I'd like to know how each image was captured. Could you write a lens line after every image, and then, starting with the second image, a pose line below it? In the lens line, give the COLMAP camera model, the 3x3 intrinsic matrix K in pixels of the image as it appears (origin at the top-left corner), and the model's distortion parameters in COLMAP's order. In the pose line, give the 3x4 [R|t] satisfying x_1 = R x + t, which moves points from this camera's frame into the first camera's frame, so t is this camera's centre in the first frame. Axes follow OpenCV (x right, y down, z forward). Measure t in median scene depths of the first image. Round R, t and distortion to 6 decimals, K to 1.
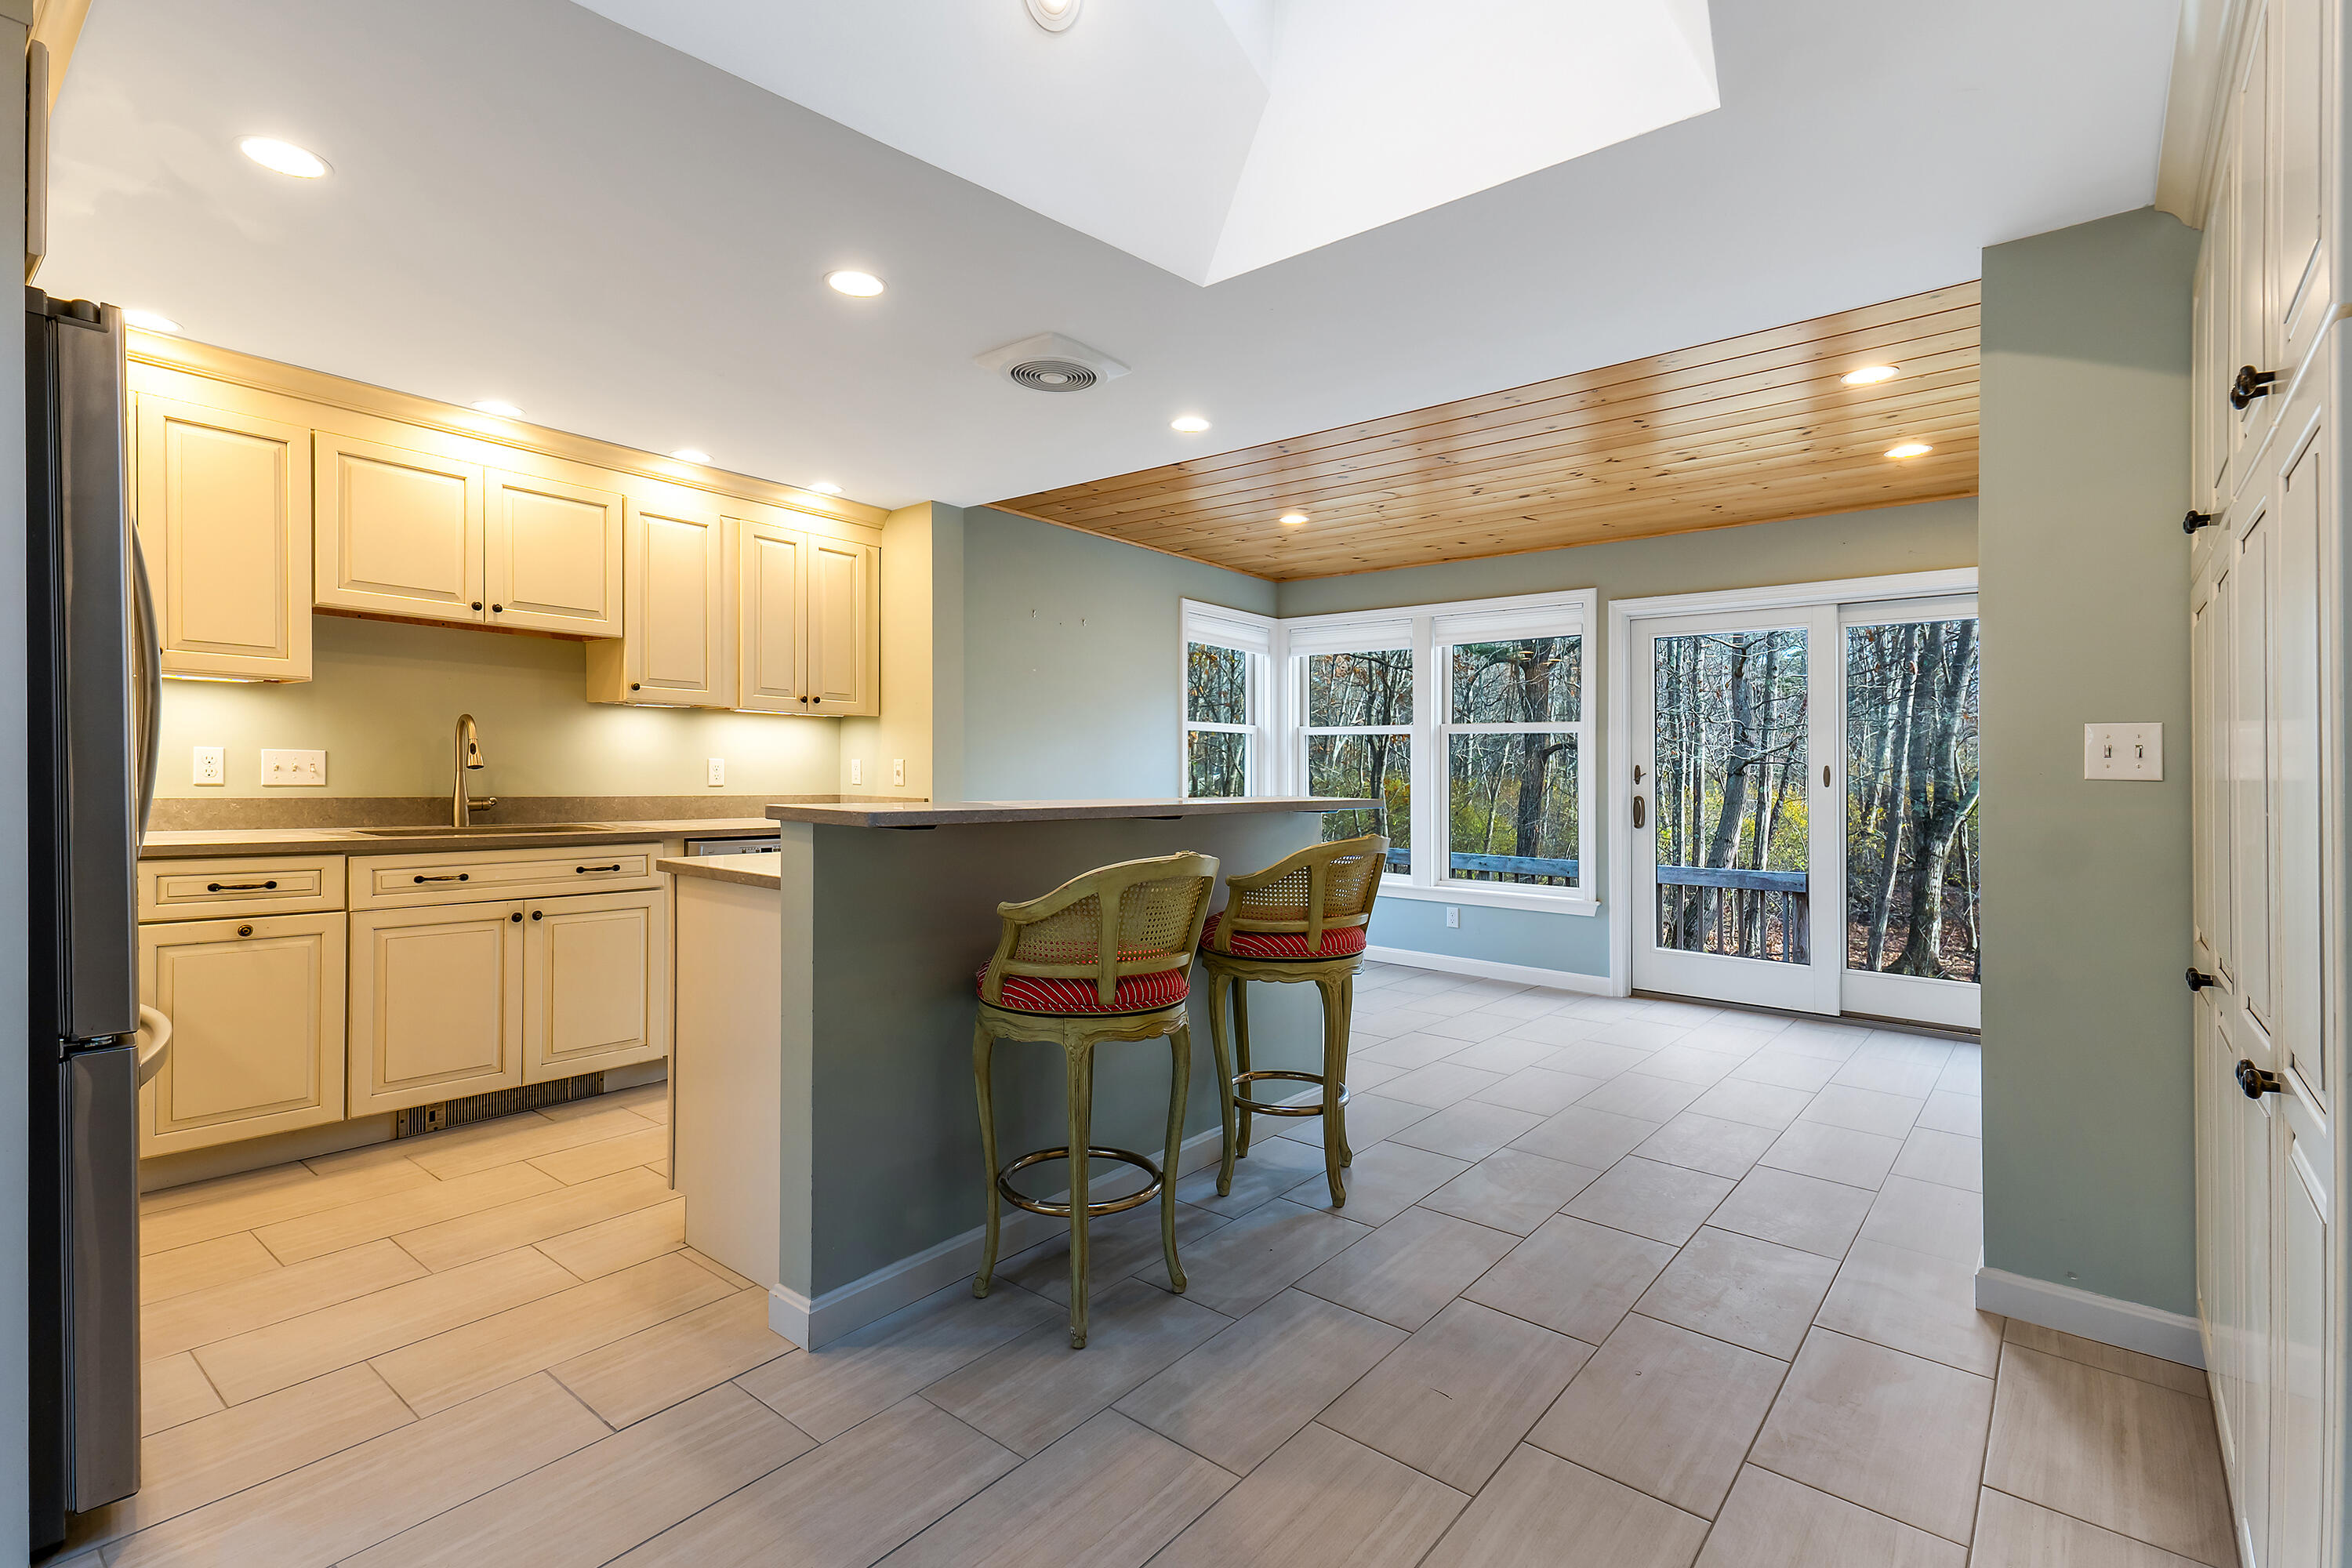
lens RADIAL K [[1091.6, 0, 1169.7], [0, 1091.6, 745.5], [0, 0, 1]] dist [-0.000430, -0.000022]
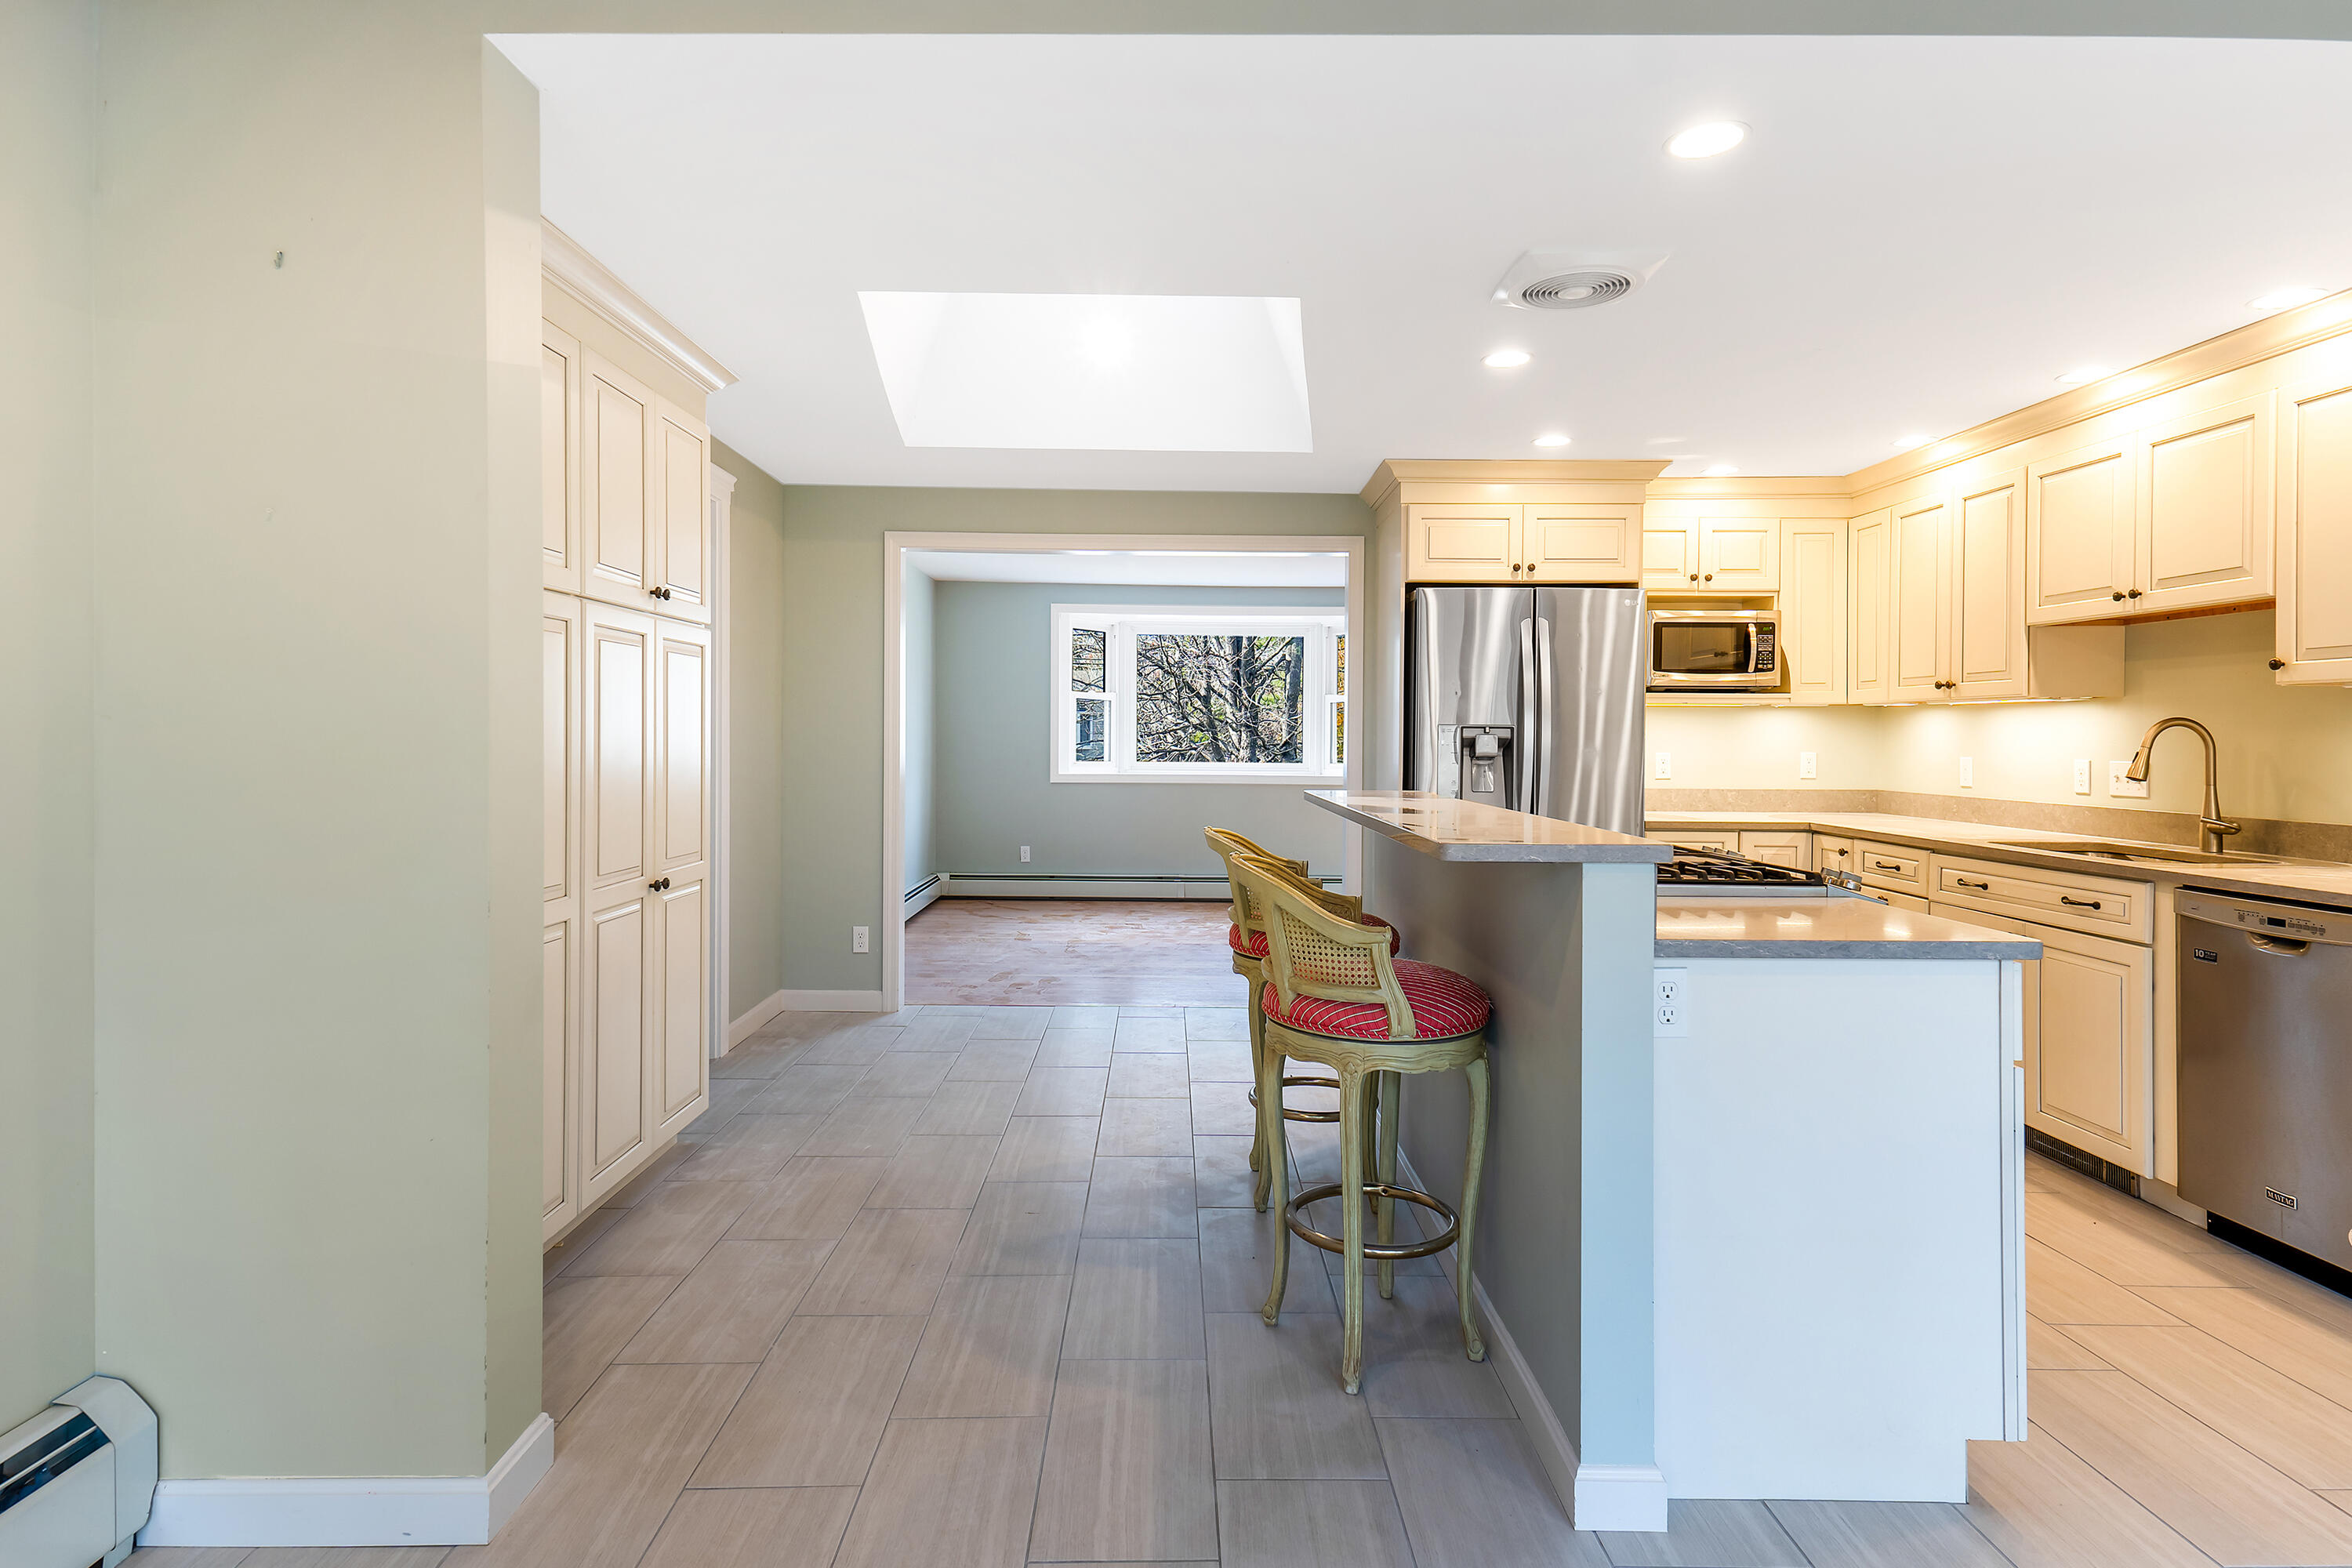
lens RADIAL K [[1396.9, 0, 1176.0], [0, 1396.9, 784.0], [0, 0, 1]] dist [0.001090, 0.000224]
pose [[-0.764651, -0.001069, -0.644444, 0.735107], [-0.003436, 0.999991, 0.002418, 0.025795], [0.644435, 0.004063, -0.764648, 1.489175]]
